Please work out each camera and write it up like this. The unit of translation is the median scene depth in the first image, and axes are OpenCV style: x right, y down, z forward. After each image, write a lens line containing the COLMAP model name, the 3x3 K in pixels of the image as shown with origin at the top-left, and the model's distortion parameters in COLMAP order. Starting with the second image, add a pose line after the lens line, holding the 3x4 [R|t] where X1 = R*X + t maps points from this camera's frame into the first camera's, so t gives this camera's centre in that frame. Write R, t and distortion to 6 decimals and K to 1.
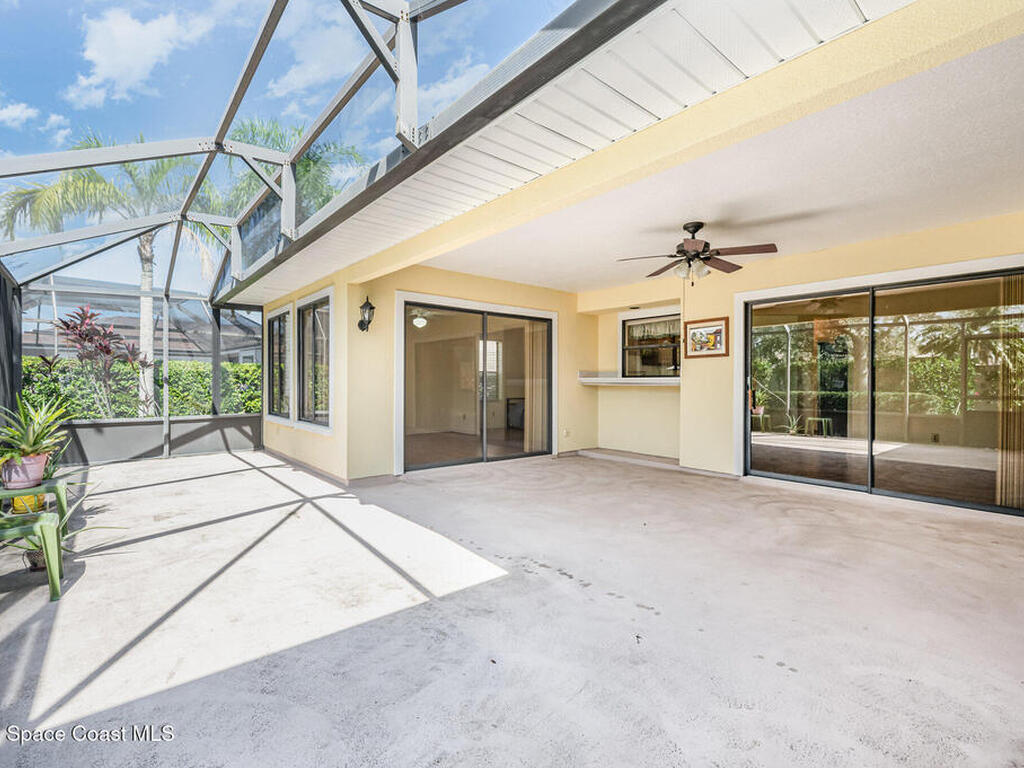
lens RADIAL K [[478.9, 0, 511.2], [0, 478.9, 381.9], [0, 0, 1]] dist [-0.003308, 0.001062]
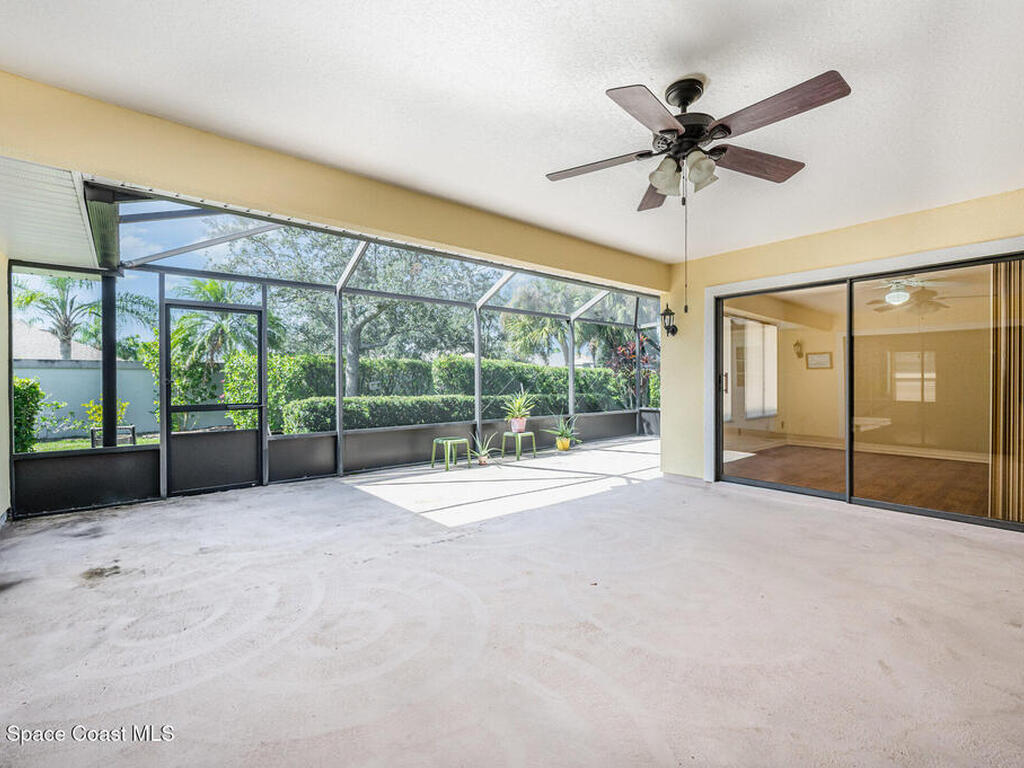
lens RADIAL K [[460.6, 0, 513.3], [0, 460.6, 385.9], [0, 0, 1]] dist [0.002861, -0.001202]
pose [[0.005458, 0.010262, -0.999932, 1.283450], [0.005290, 0.999933, 0.010291, -0.011759], [0.999971, -0.005346, 0.005403, 1.164434]]
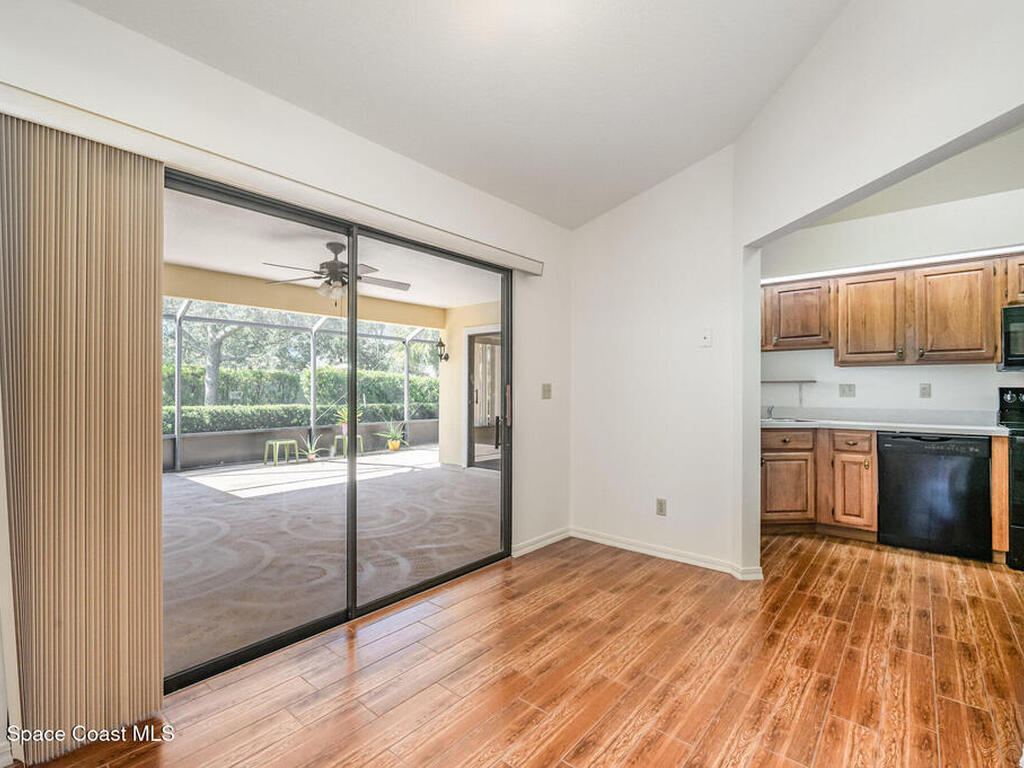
lens RADIAL K [[478.9, 0, 512.9], [0, 478.9, 385.3], [0, 0, 1]] dist [-0.003308, 0.001062]
pose [[0.175477, -0.006141, -0.984464, 2.053016], [-0.000859, 0.999979, -0.006391, -0.042991], [0.984483, 0.001967, 0.175468, 1.705772]]
